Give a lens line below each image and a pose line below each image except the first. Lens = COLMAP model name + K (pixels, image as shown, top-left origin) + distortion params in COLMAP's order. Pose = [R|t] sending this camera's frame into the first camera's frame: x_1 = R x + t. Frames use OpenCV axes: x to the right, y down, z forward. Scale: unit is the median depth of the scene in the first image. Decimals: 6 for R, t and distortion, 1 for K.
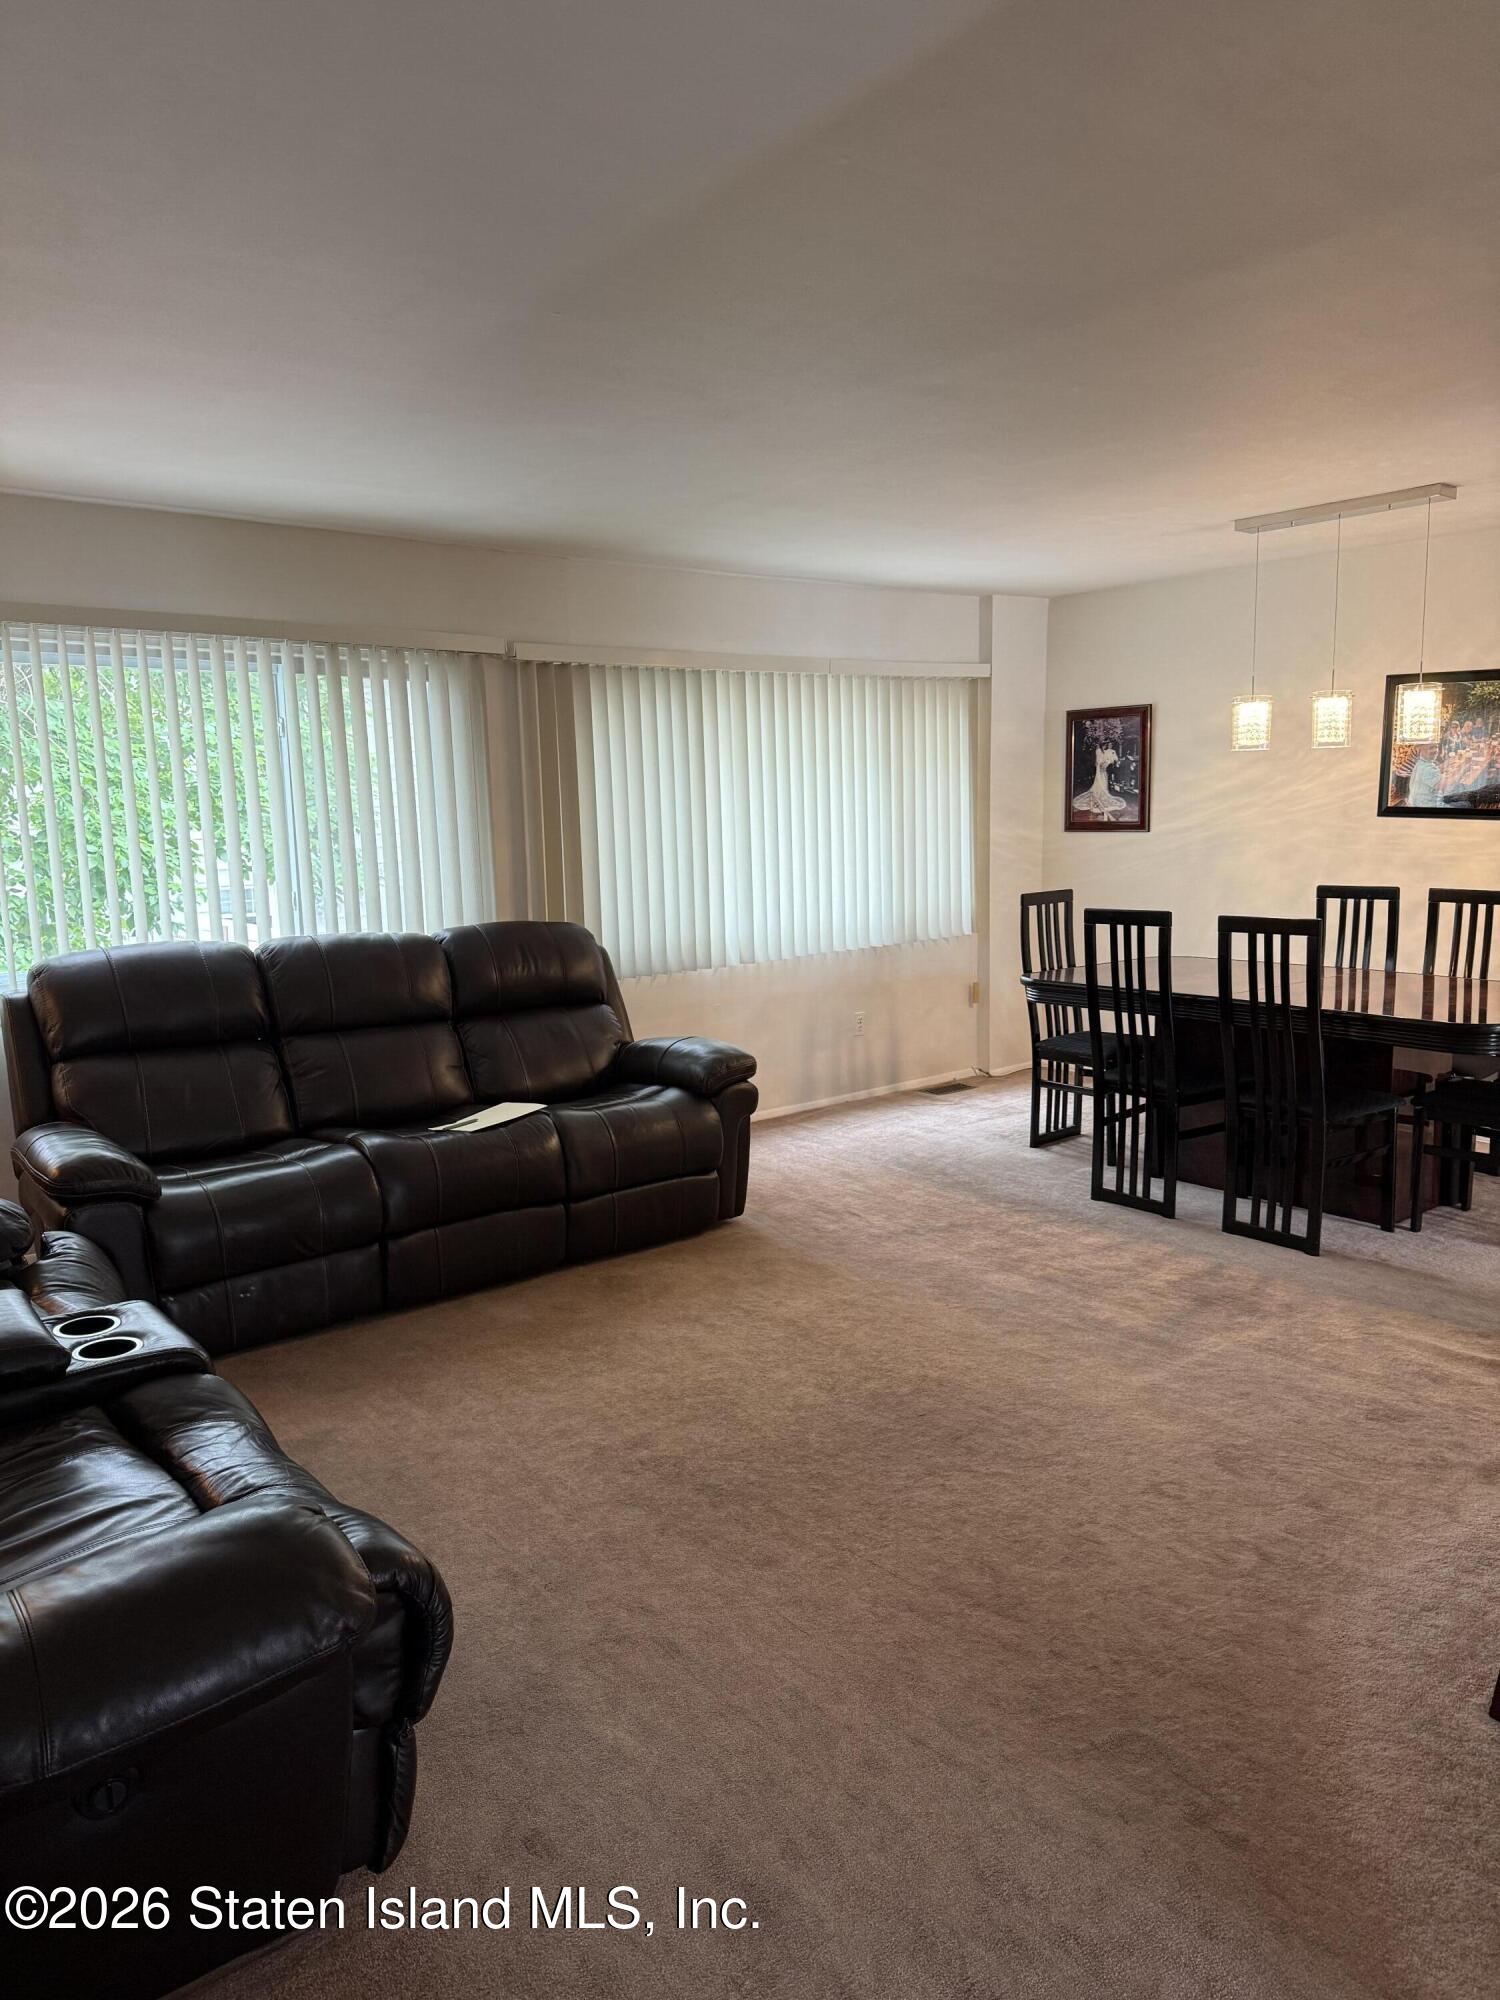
lens RADIAL K [[1386.2, 0, 750.0], [0, 1386.2, 1000.0], [0, 0, 1]] dist [0.156040, -0.272588]
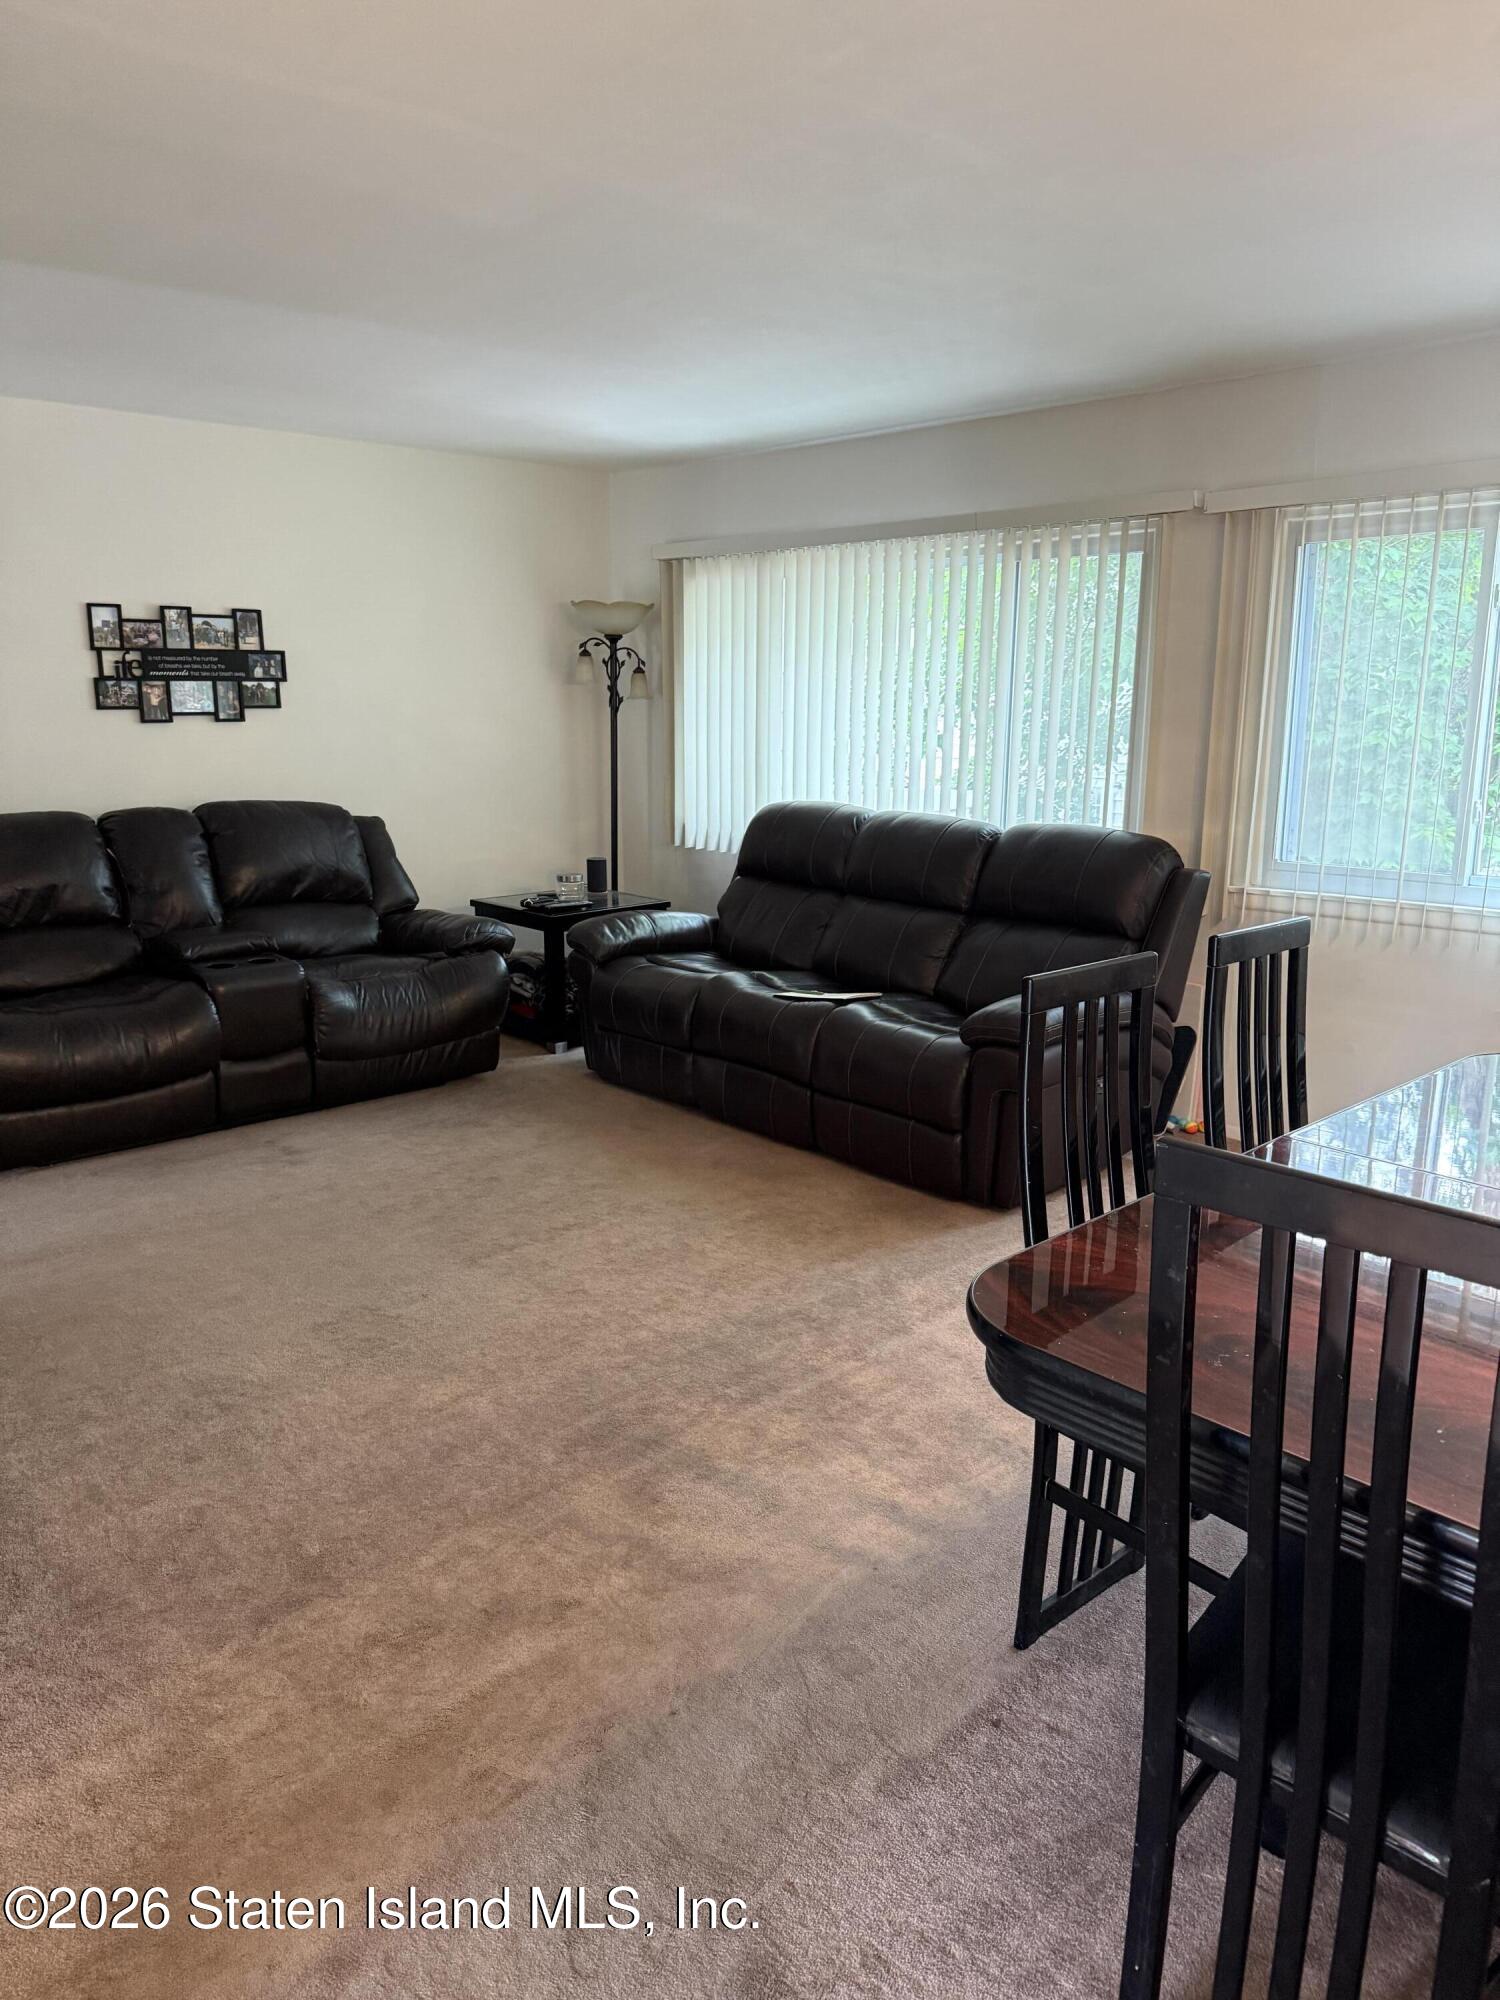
lens RADIAL K [[1386.2, 0, 750.0], [0, 1386.2, 1000.0], [0, 0, 1]] dist [0.156040, -0.272588]
pose [[0.093881, 0.238382, -0.966623, 0.750113], [-0.150803, 0.963113, 0.222870, -0.125377], [0.984096, 0.124846, 0.126367, 0.737401]]
